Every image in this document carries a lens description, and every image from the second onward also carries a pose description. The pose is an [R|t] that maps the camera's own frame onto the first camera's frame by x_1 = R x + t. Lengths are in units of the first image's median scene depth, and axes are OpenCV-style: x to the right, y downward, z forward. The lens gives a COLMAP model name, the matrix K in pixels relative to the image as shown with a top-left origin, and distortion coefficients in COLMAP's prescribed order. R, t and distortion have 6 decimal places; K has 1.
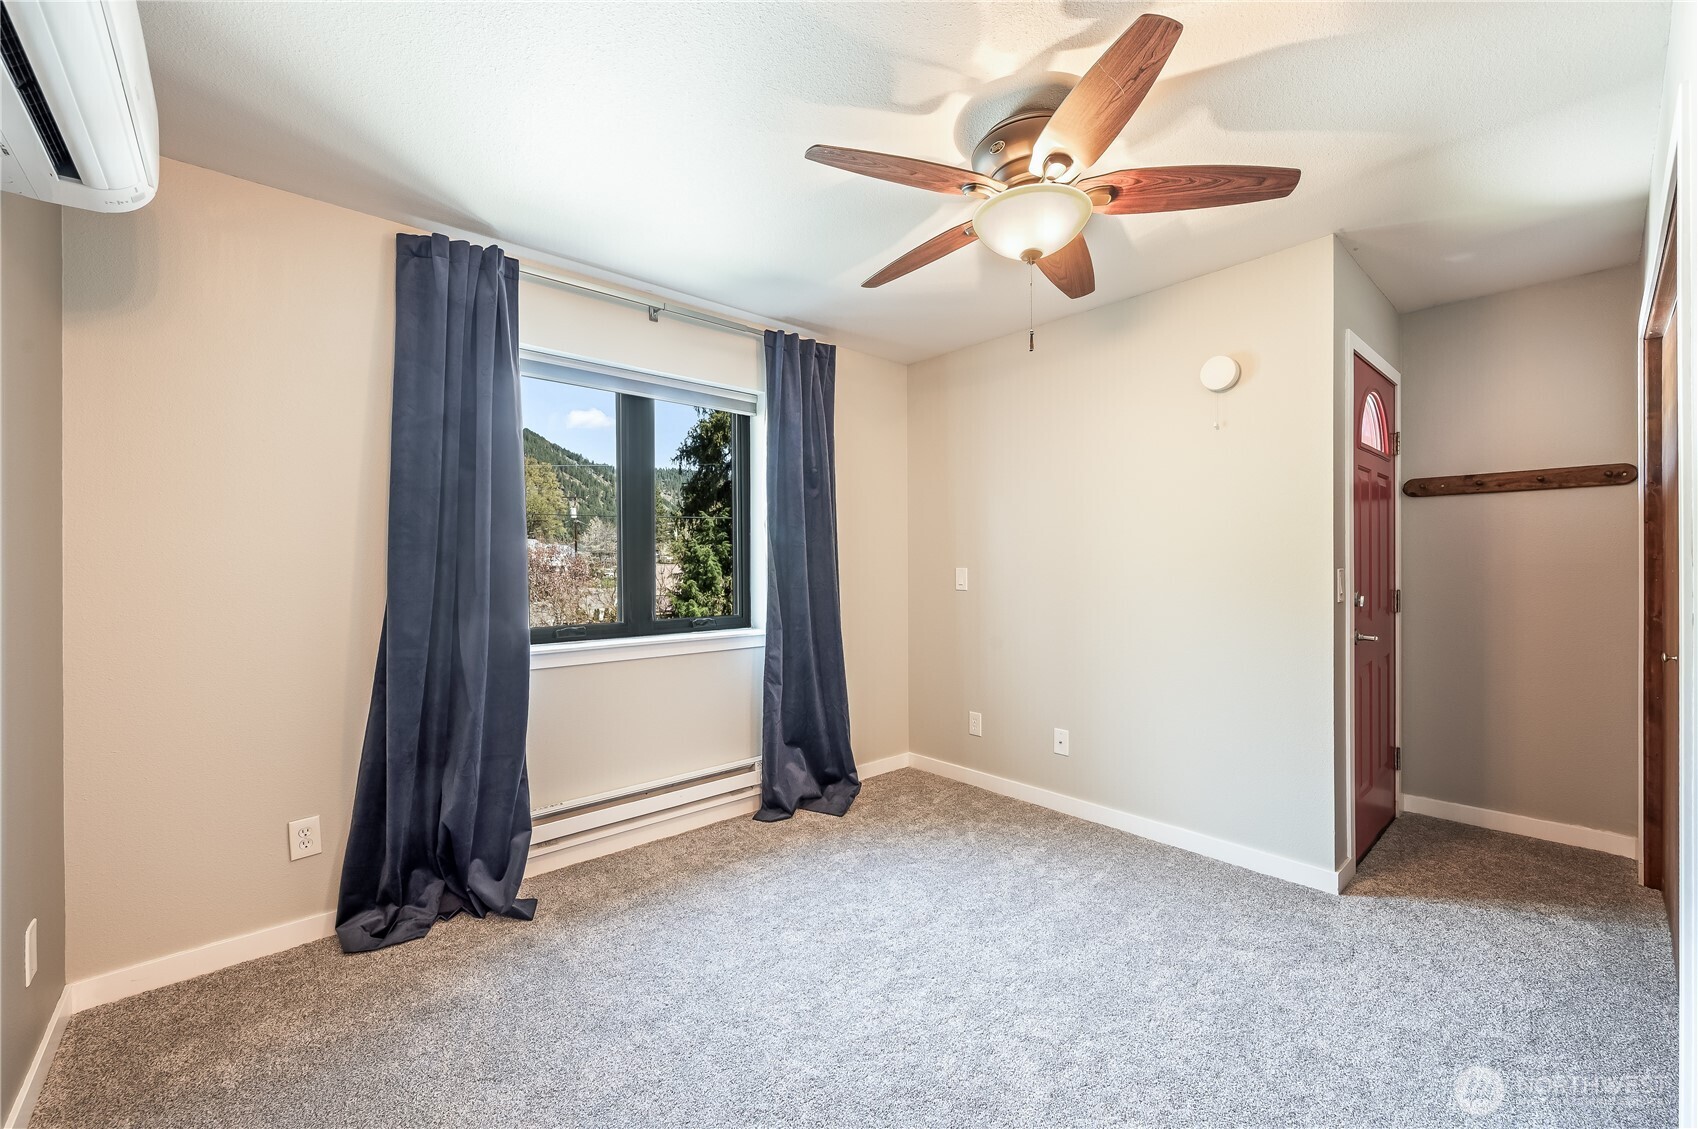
lens RADIAL K [[678.4, 0, 845.3], [0, 678.4, 564.2], [0, 0, 1]] dist [0.001071, 0.000282]
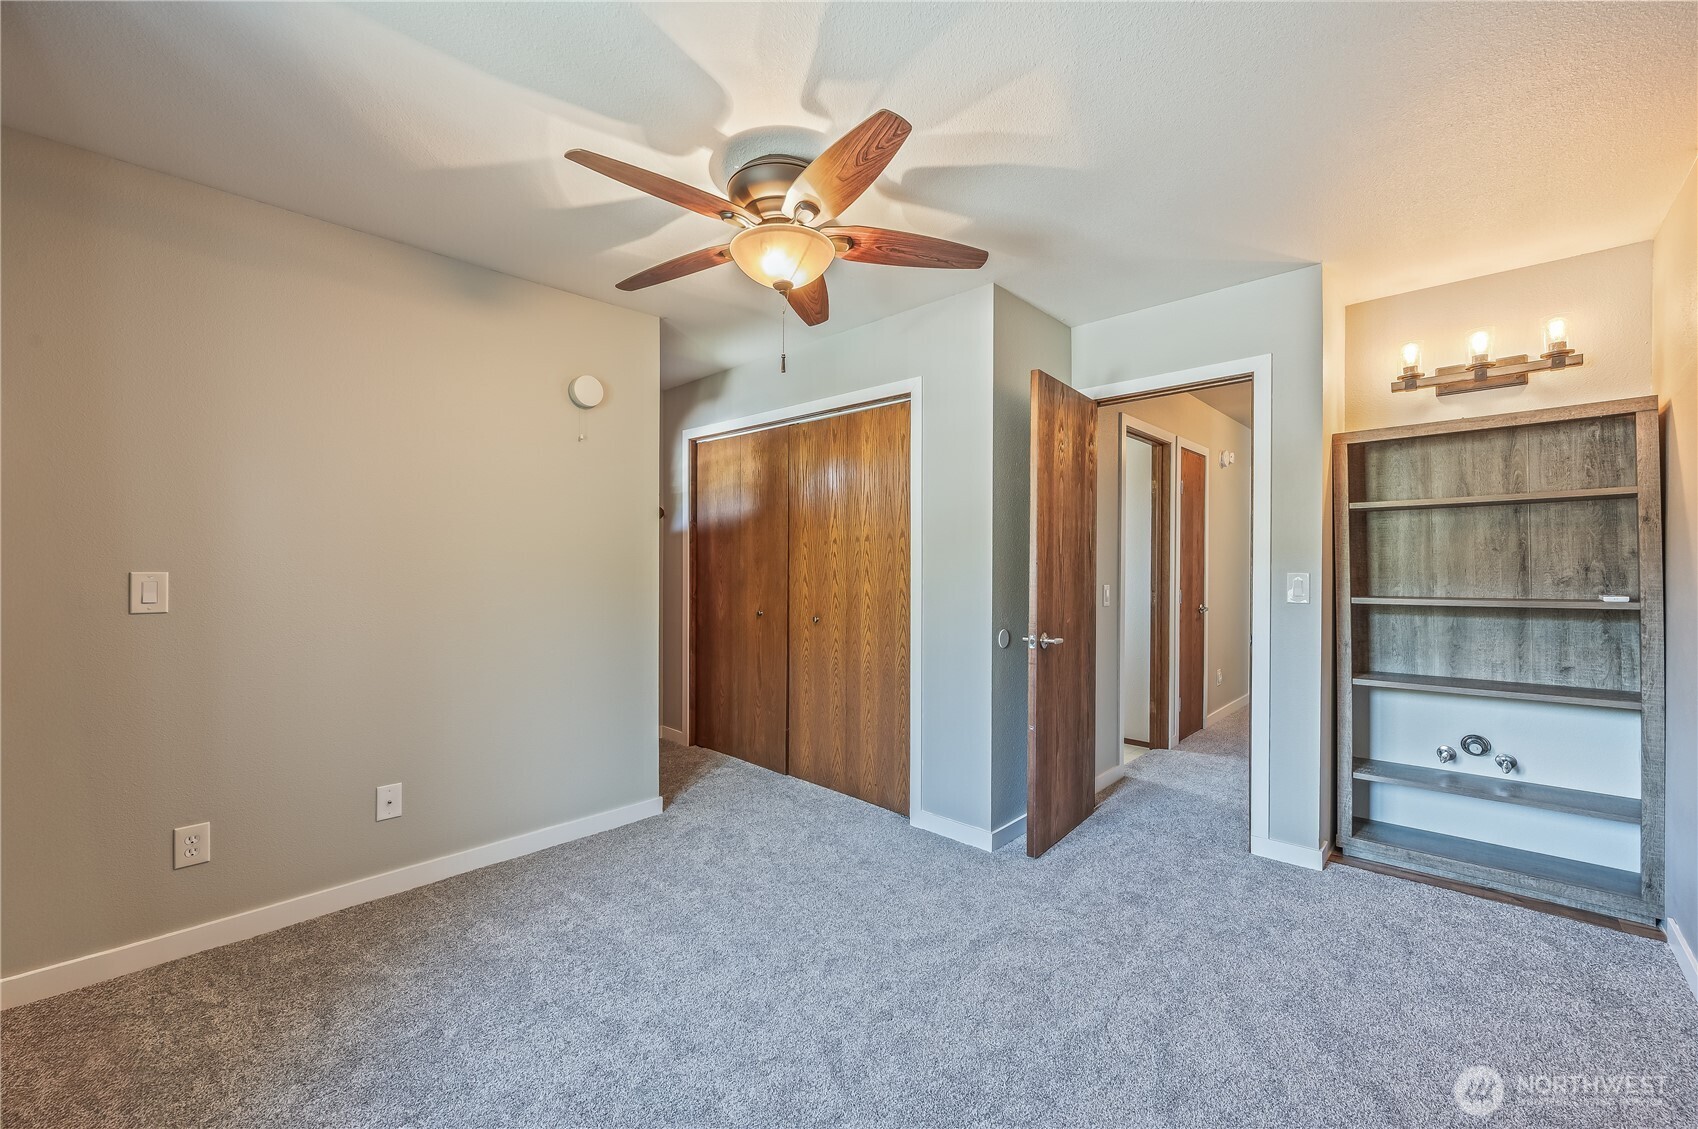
lens RADIAL K [[678.4, 0, 841.0], [0, 678.4, 566.3], [0, 0, 1]] dist [0.001071, 0.000282]
pose [[-0.084802, 0.000719, 0.996398, -0.528187], [-0.000595, 1.000000, -0.000773, 0.001414], [-0.996398, -0.000659, -0.084801, 0.630147]]
